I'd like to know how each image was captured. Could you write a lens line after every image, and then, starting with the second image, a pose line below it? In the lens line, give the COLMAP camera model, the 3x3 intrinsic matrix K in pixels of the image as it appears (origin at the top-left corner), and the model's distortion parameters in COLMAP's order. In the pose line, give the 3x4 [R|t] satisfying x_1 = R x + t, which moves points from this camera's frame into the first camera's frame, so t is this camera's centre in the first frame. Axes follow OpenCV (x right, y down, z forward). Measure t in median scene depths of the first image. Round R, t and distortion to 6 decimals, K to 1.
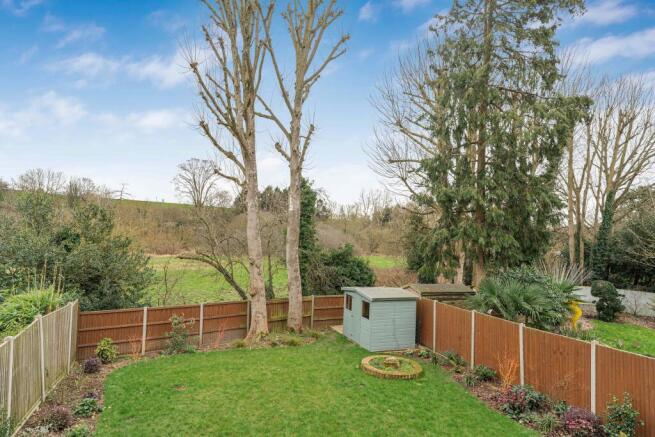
lens RADIAL K [[392.5, 0, 327.5], [0, 392.5, 218.5], [0, 0, 1]] dist [-0.003929, 0.002472]
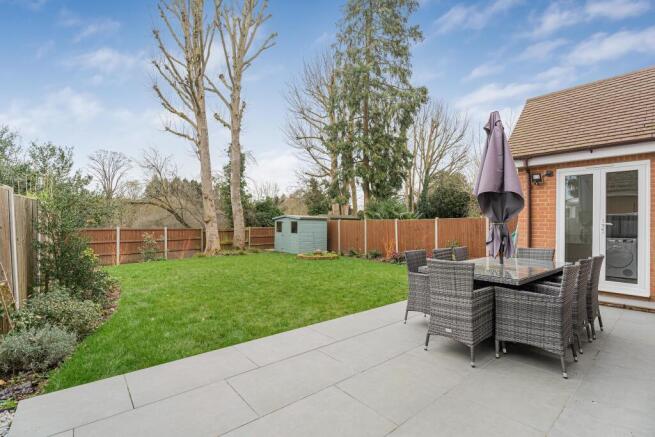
lens RADIAL K [[302.2, 0, 327.5], [0, 302.2, 218.5], [0, 0, 1]] dist [-0.001892, 0.000539]
pose [[0.943409, -0.024321, 0.330738, -0.134560], [0.018580, 0.999617, 0.020509, 0.158229], [-0.331110, -0.013204, 0.943500, -0.072374]]
